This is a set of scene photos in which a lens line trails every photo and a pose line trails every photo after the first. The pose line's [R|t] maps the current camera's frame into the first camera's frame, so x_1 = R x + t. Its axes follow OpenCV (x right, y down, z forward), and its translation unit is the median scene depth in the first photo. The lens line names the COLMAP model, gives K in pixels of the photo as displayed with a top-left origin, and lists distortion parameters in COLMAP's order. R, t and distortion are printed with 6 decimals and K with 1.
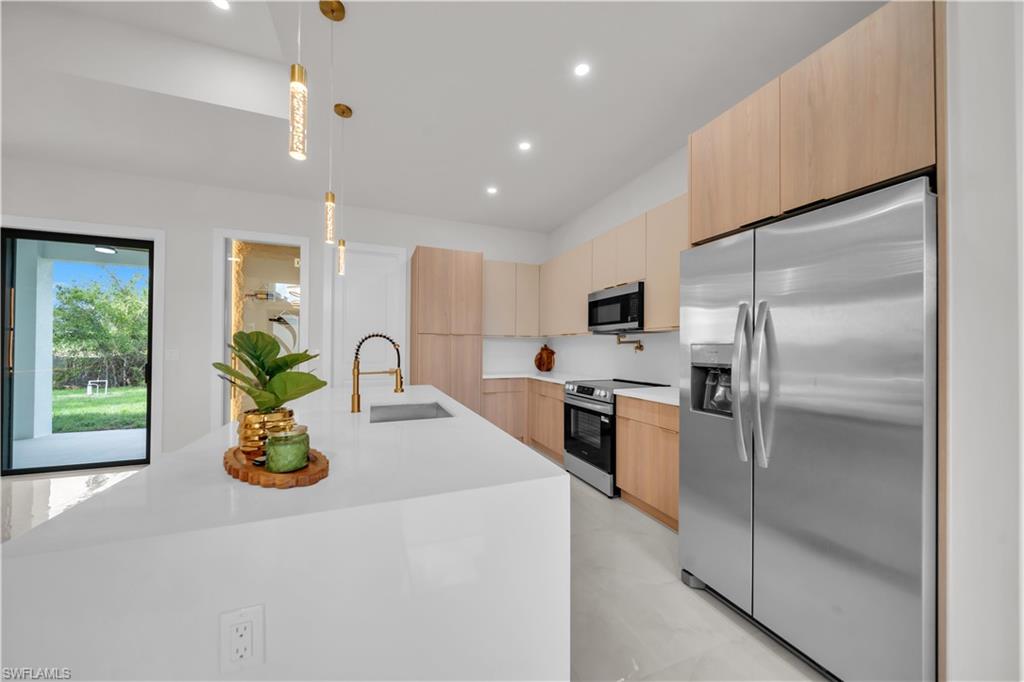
lens RADIAL K [[353.4, 0, 511.4], [0, 353.4, 346.8], [0, 0, 1]] dist [-0.000654, -0.000261]
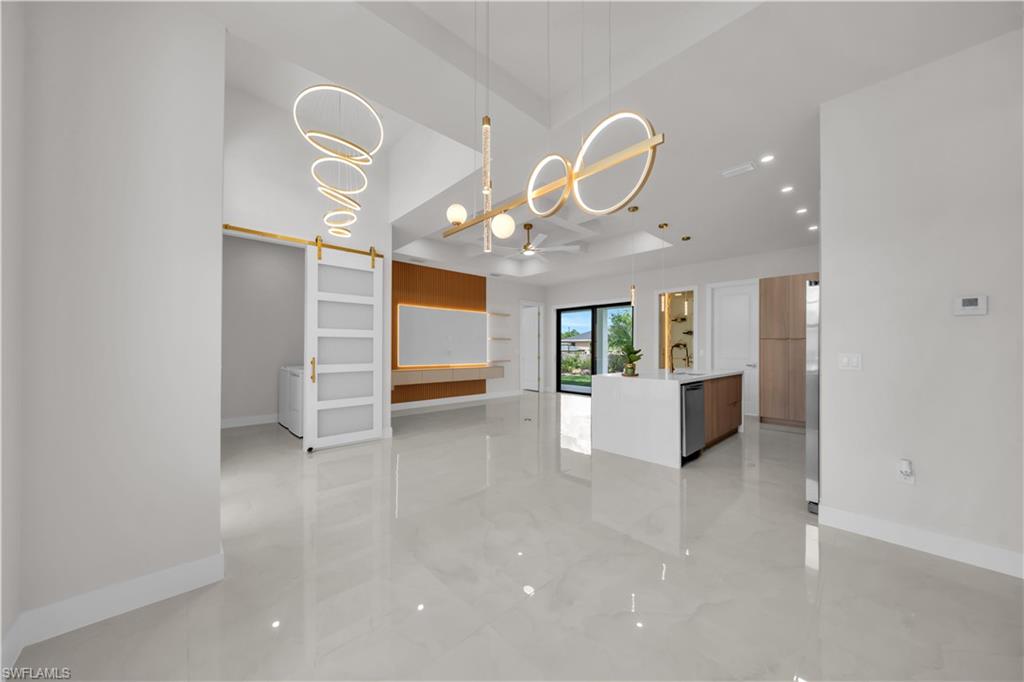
lens RADIAL K [[353.4, 0, 511.4], [0, 353.4, 346.8], [0, 0, 1]] dist [-0.000654, -0.000261]
pose [[0.367951, -0.009591, -0.929796, 0.836857], [0.006343, 0.999949, -0.007804, -0.000489], [0.929824, -0.003026, 0.367993, -0.582486]]
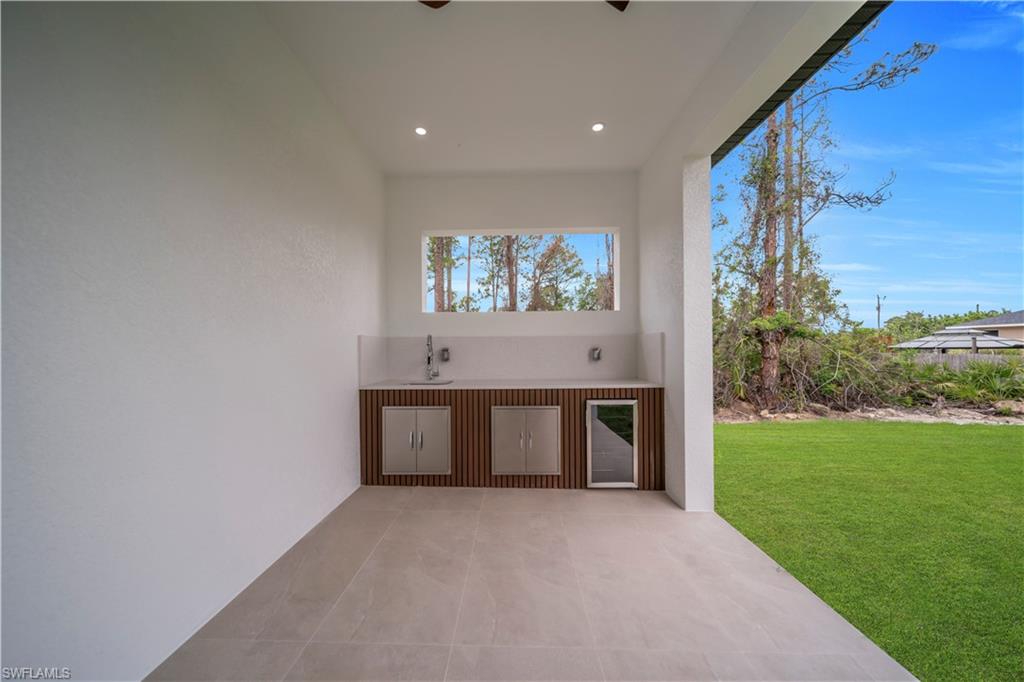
lens RADIAL K [[353.4, 0, 511.4], [0, 353.4, 346.8], [0, 0, 1]] dist [-0.000654, -0.000261]
pose [[-0.378501, -0.007689, -0.925569, -1.963273], [0.010873, 0.999860, -0.012752, 0.035036], [0.925537, -0.014890, -0.378364, 1.137684]]
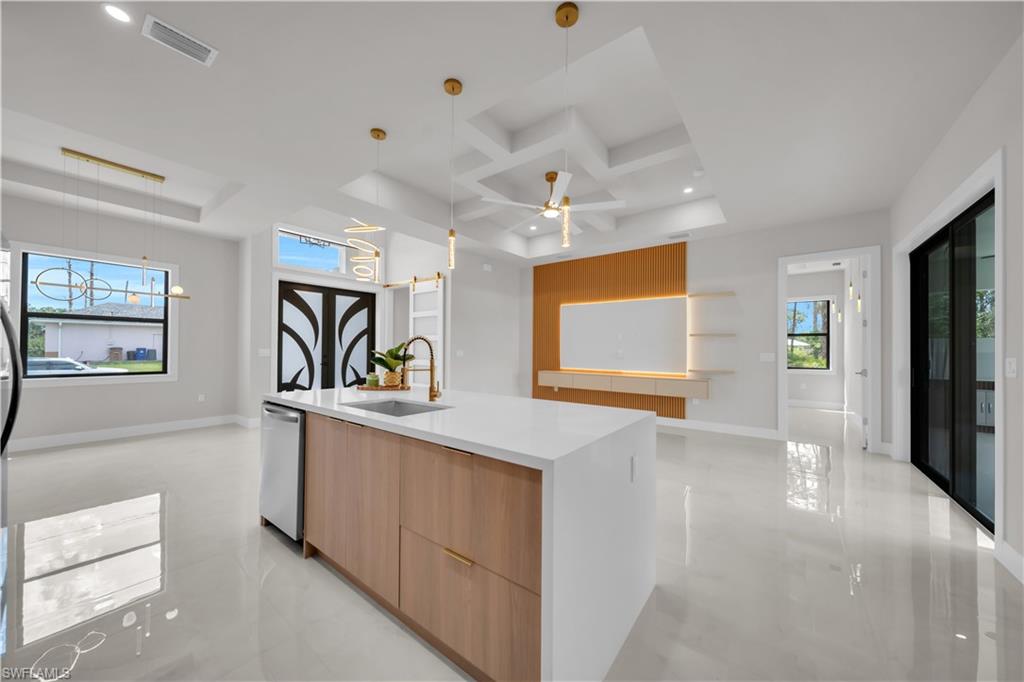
lens RADIAL K [[353.4, 0, 511.4], [0, 353.4, 346.8], [0, 0, 1]] dist [-0.000654, -0.000261]
pose [[-0.858689, -0.015717, -0.512255, -0.023457], [-0.008744, 0.999833, -0.016019, 0.007136], [0.512422, -0.009277, -0.858684, 1.145824]]
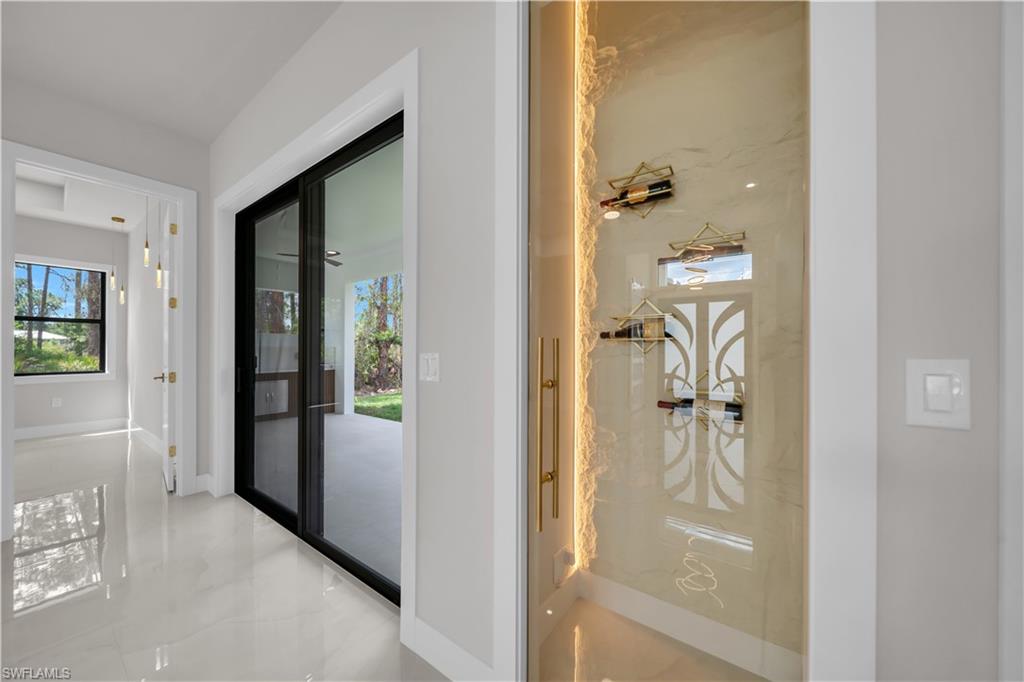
lens RADIAL K [[353.4, 0, 511.4], [0, 353.4, 346.8], [0, 0, 1]] dist [-0.000654, -0.000261]
pose [[0.536257, -0.006262, -0.844032, -0.635495], [0.007626, 0.999968, -0.002574, 0.002828], [0.844020, -0.005056, 0.536287, 0.933005]]
